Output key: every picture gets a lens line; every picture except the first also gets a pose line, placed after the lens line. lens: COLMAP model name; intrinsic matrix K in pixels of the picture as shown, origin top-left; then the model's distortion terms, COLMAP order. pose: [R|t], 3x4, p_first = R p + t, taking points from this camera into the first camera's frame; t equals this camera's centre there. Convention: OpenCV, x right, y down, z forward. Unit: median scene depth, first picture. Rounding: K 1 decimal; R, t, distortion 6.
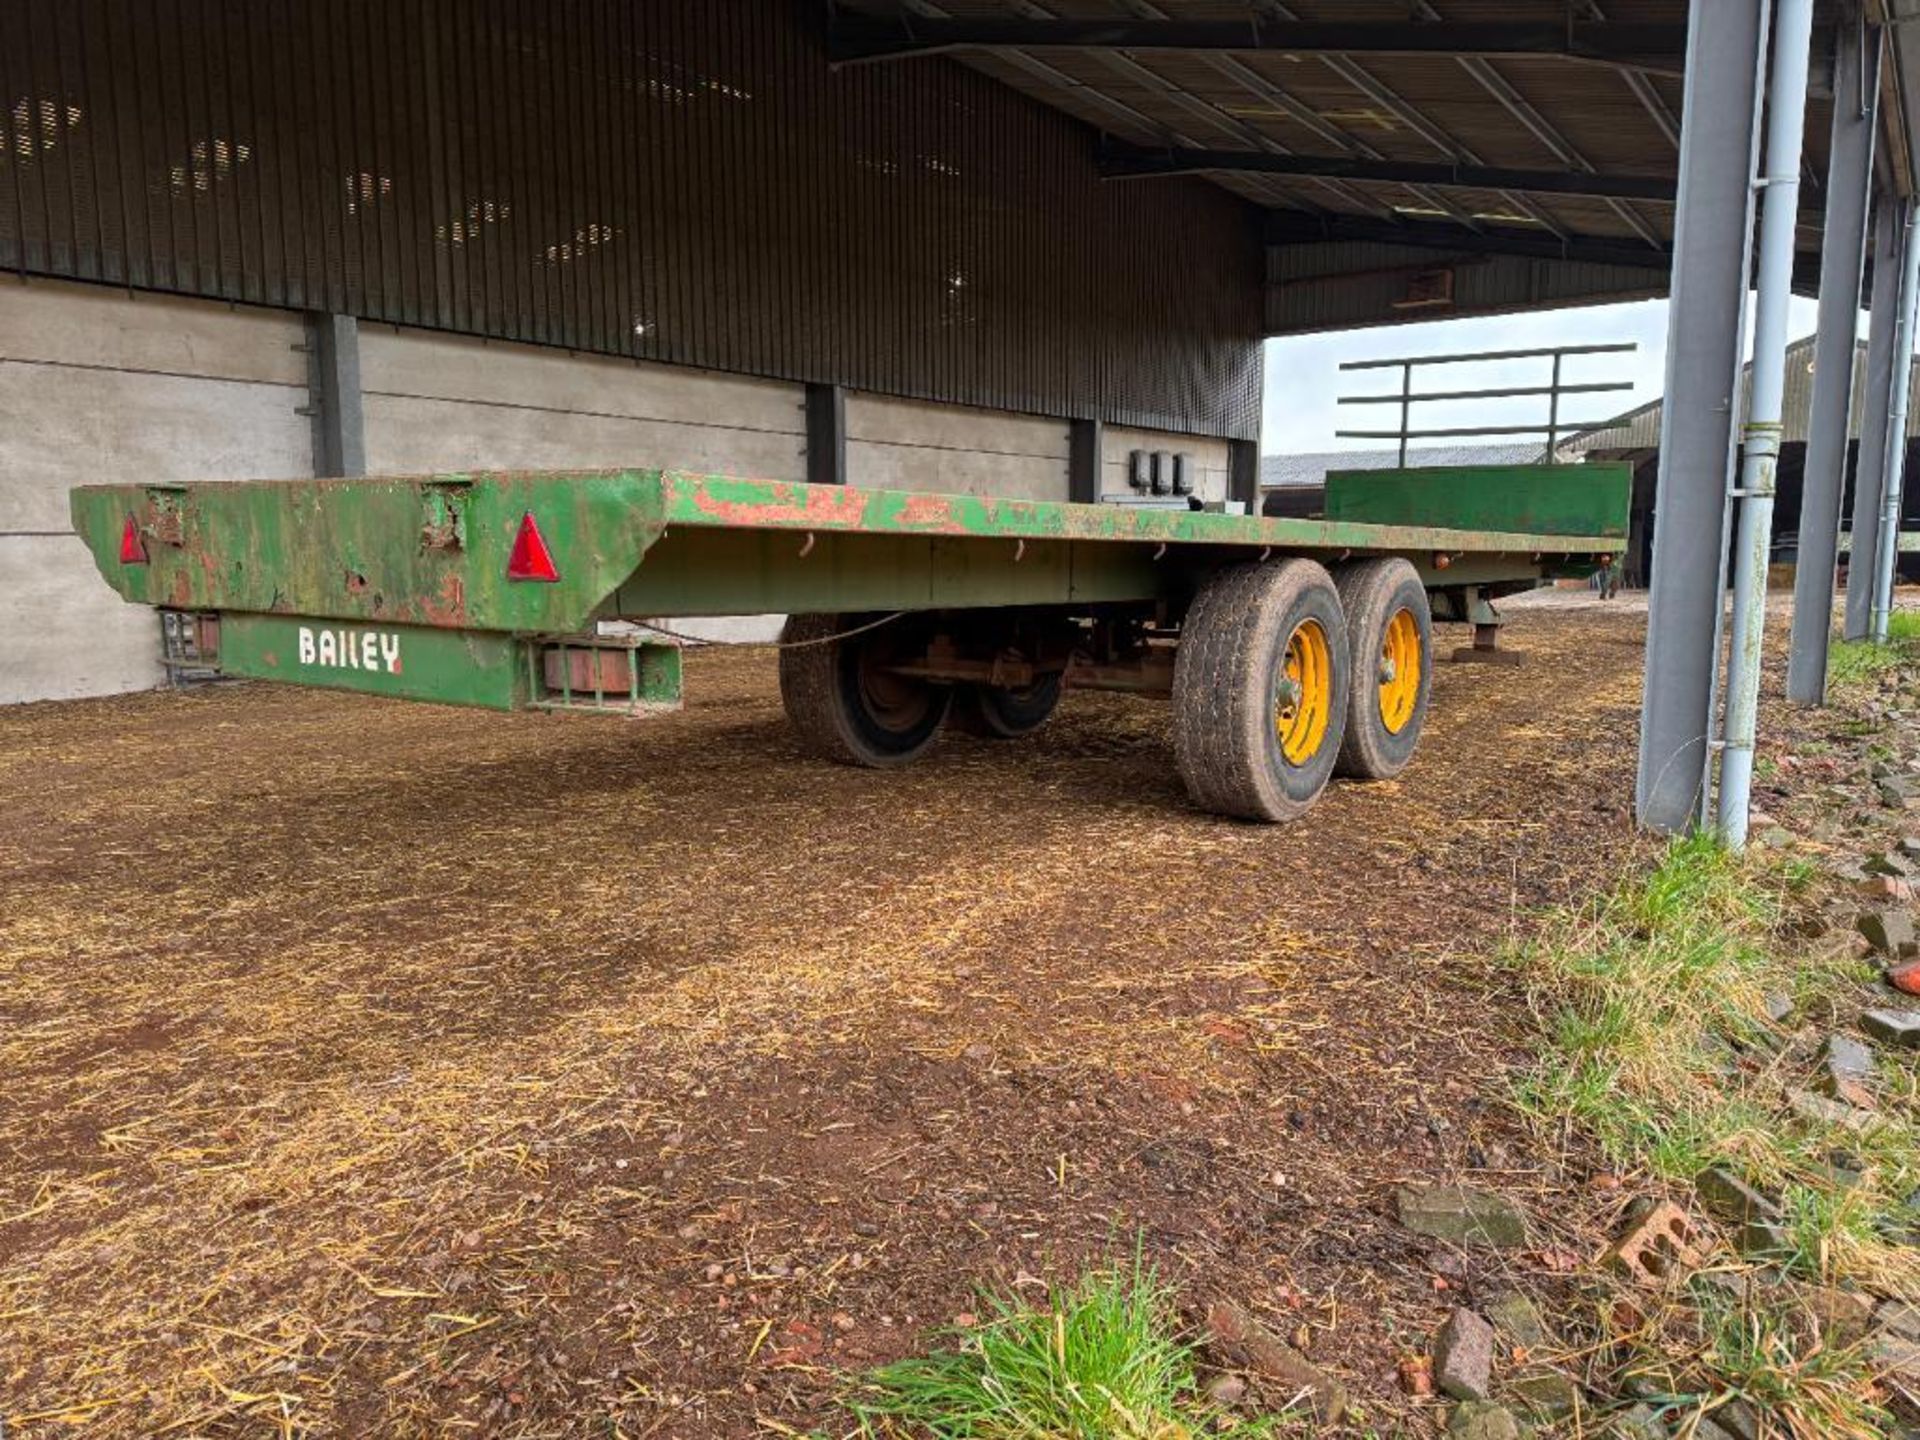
lens RADIAL K [[1332.0, 0, 960.0], [0, 1332.0, 720.0], [0, 0, 1]] dist [0.039202, -0.000161]
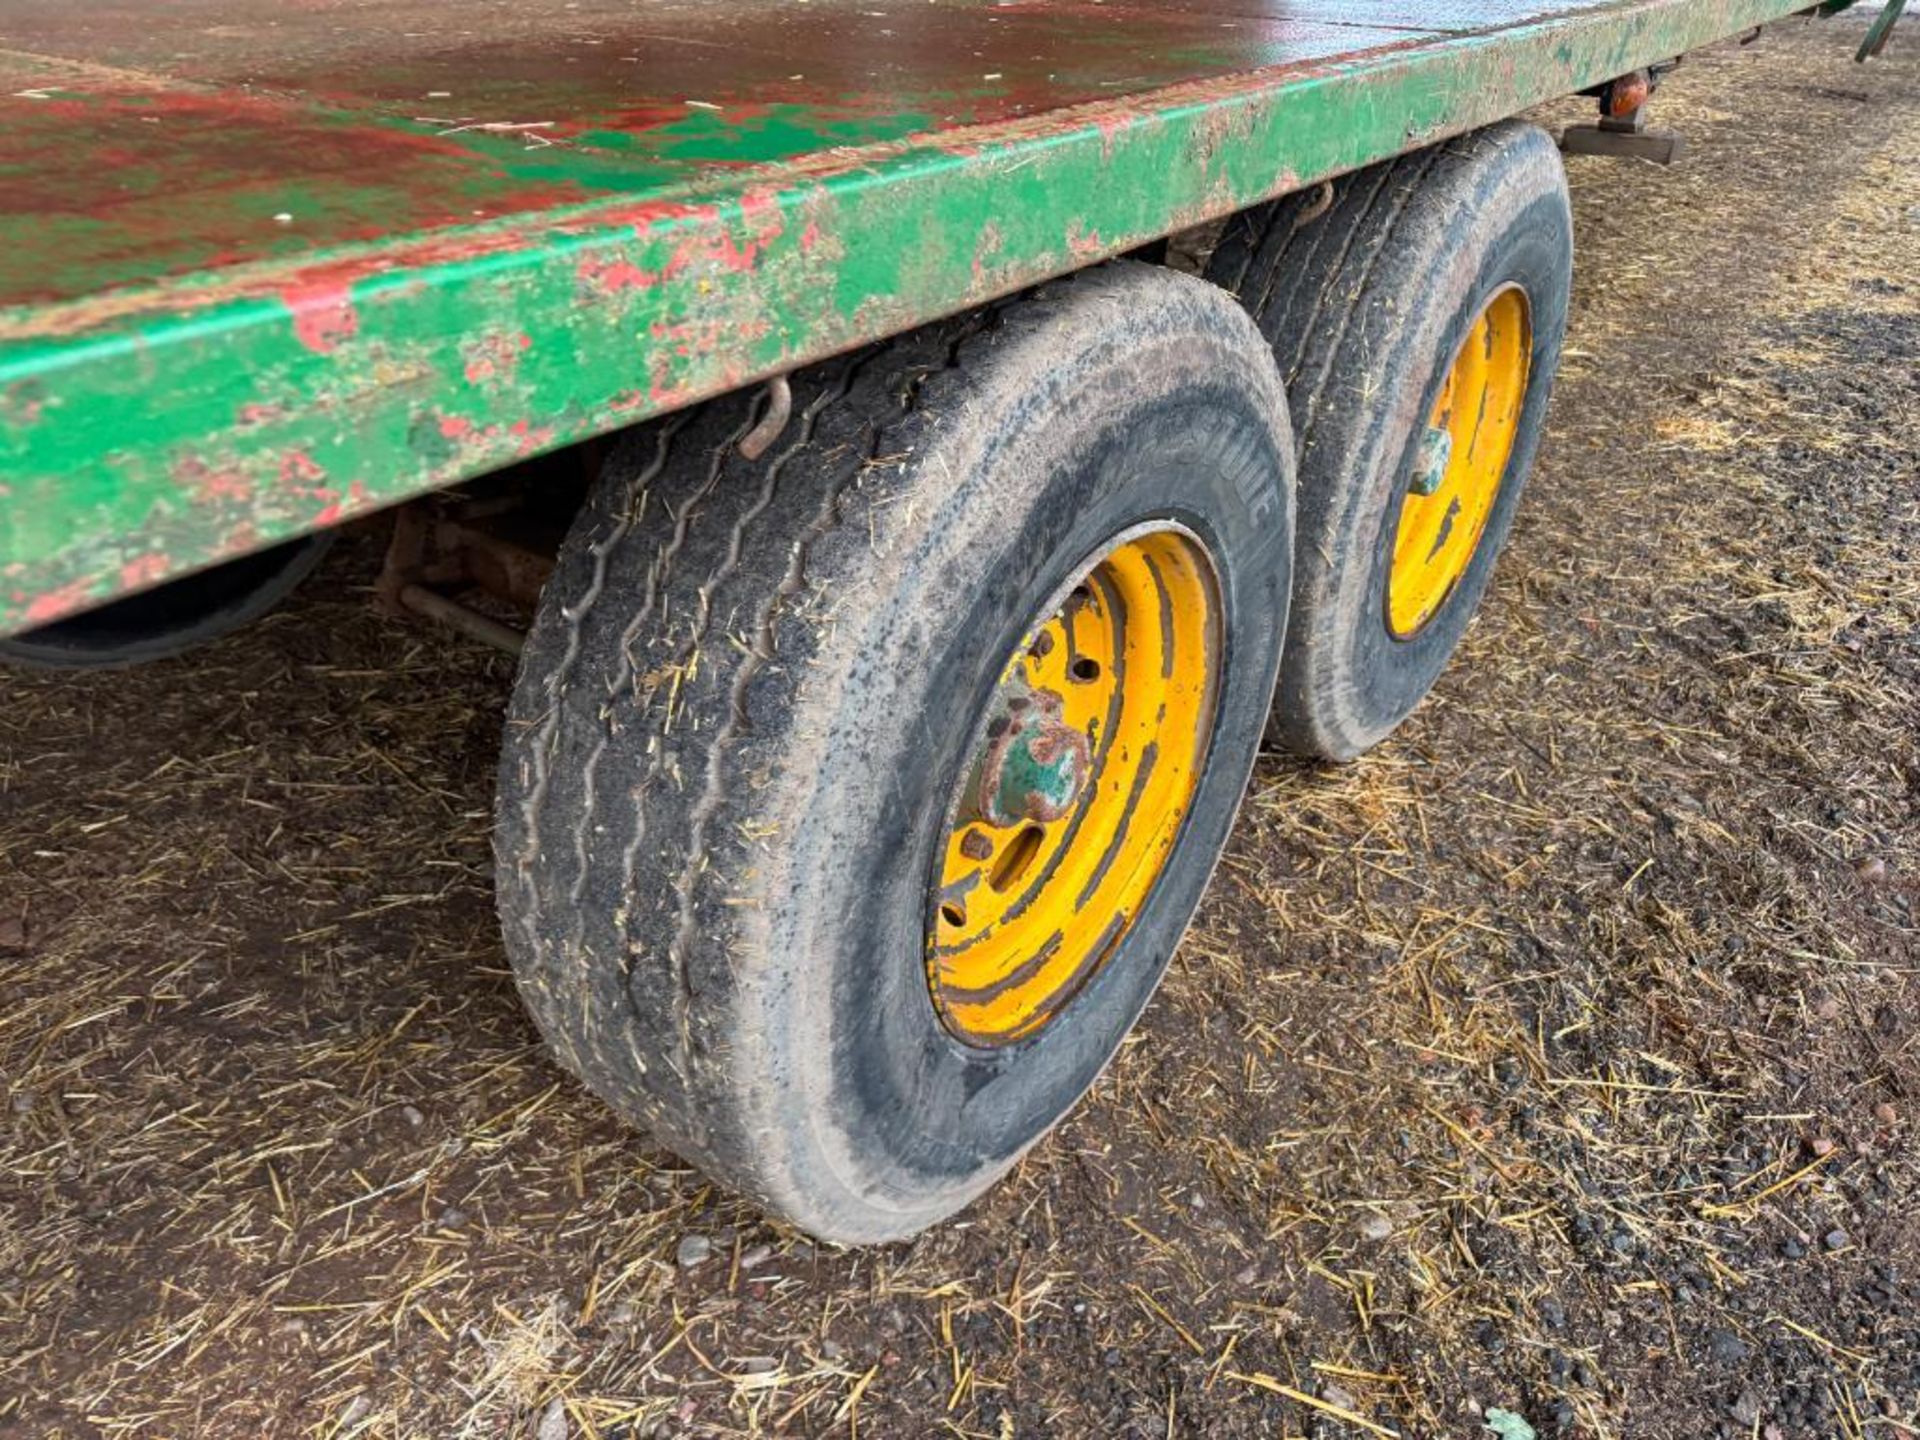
lens RADIAL K [[1332.0, 0, 960.0], [0, 1332.0, 720.0], [0, 0, 1]] dist [0.039202, -0.000161]
pose [[0.999883, 0.015252, -0.000859, 0.221017], [-0.013467, 0.906646, 0.421678, -0.140932], [0.007210, -0.421617, 0.906745, 0.726976]]
